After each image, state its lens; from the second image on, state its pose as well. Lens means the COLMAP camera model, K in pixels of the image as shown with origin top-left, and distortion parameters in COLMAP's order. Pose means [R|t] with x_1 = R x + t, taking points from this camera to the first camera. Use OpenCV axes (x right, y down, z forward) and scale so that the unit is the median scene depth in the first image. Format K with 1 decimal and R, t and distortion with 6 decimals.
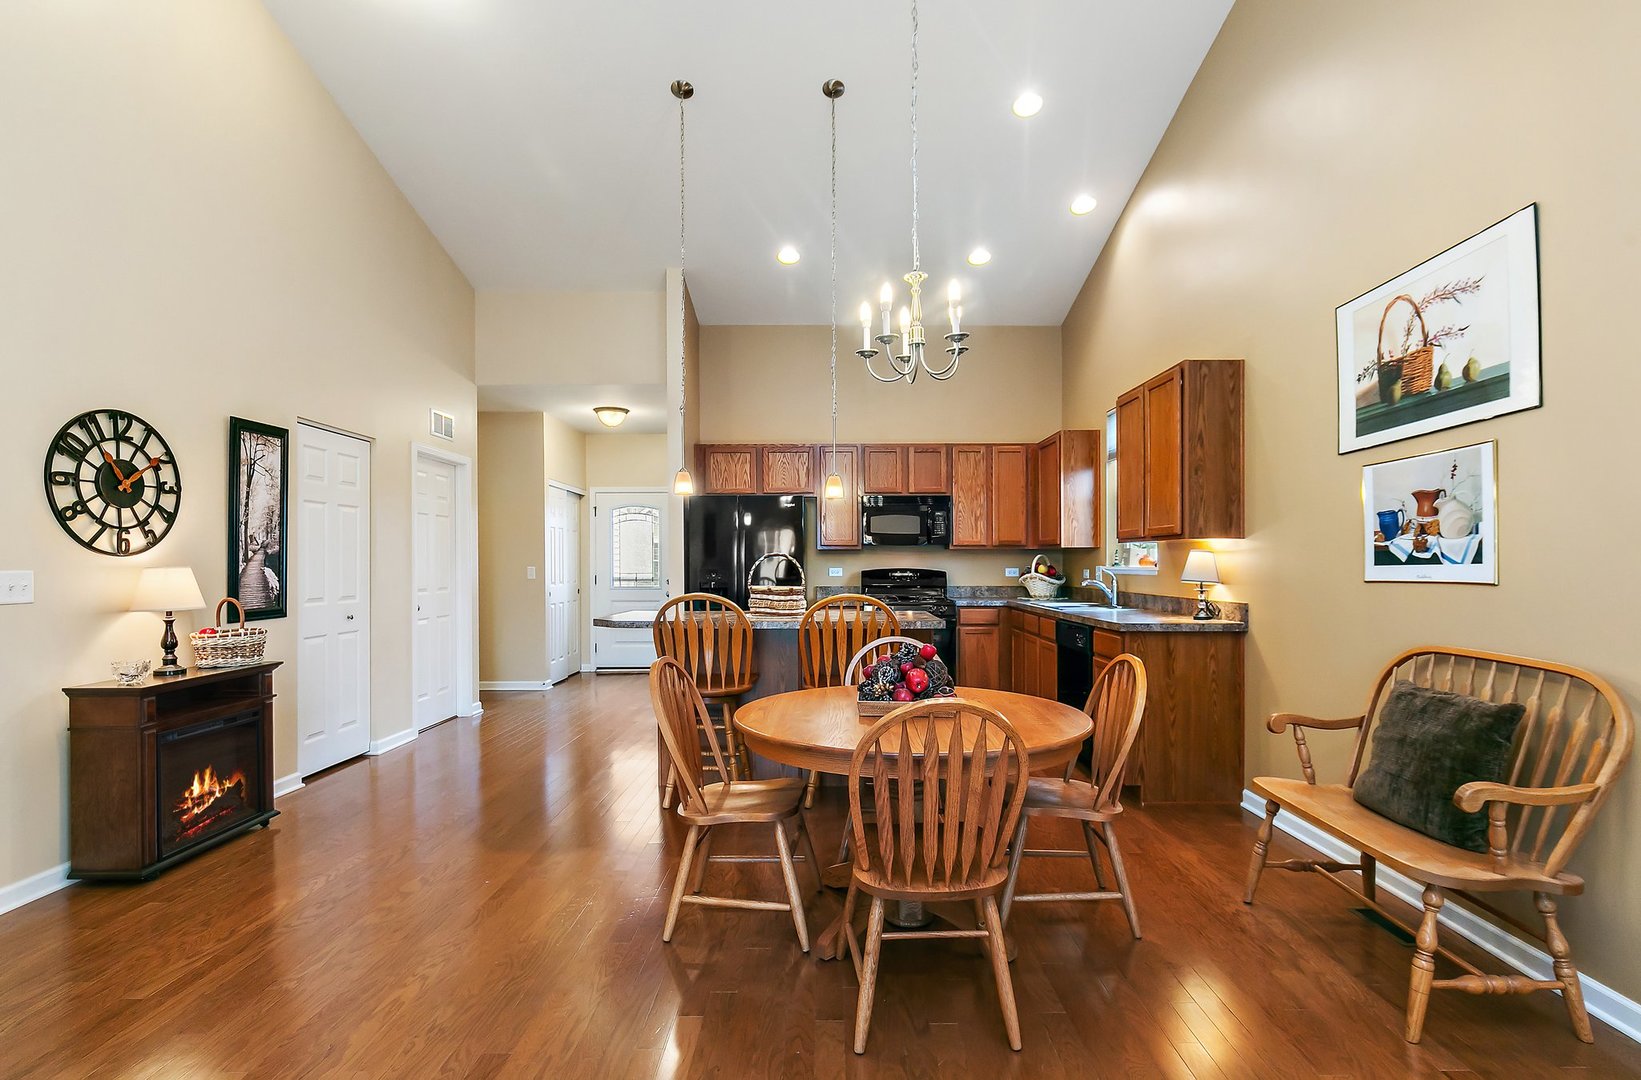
lens RADIAL K [[761.3, 0, 840.5], [0, 761.3, 563.0], [0, 0, 1]] dist [0.000239, -0.002251]
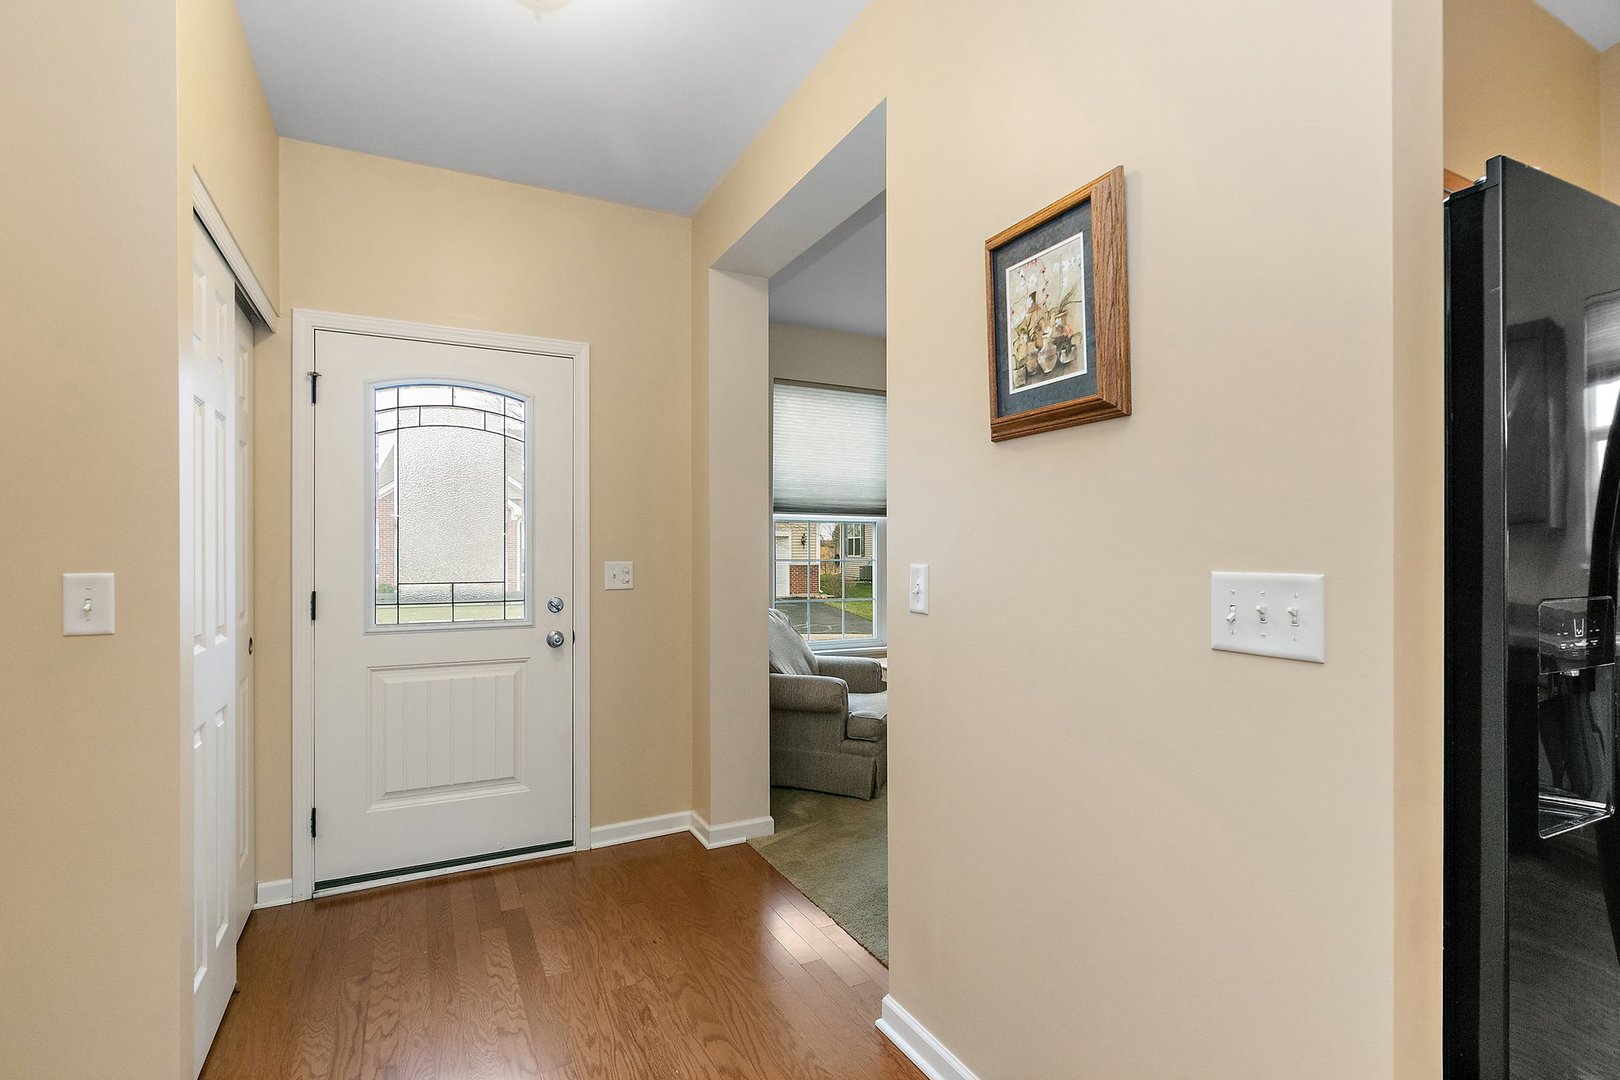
lens RADIAL K [[751.6, 0, 806.9], [0, 751.6, 550.8], [0, 0, 1]] dist [0.000239, -0.002251]
pose [[0.895596, 0.003658, 0.444854, -0.627470], [-0.003440, 0.999993, -0.001298, -0.001796], [-0.444856, -0.000368, 0.895602, 1.429288]]
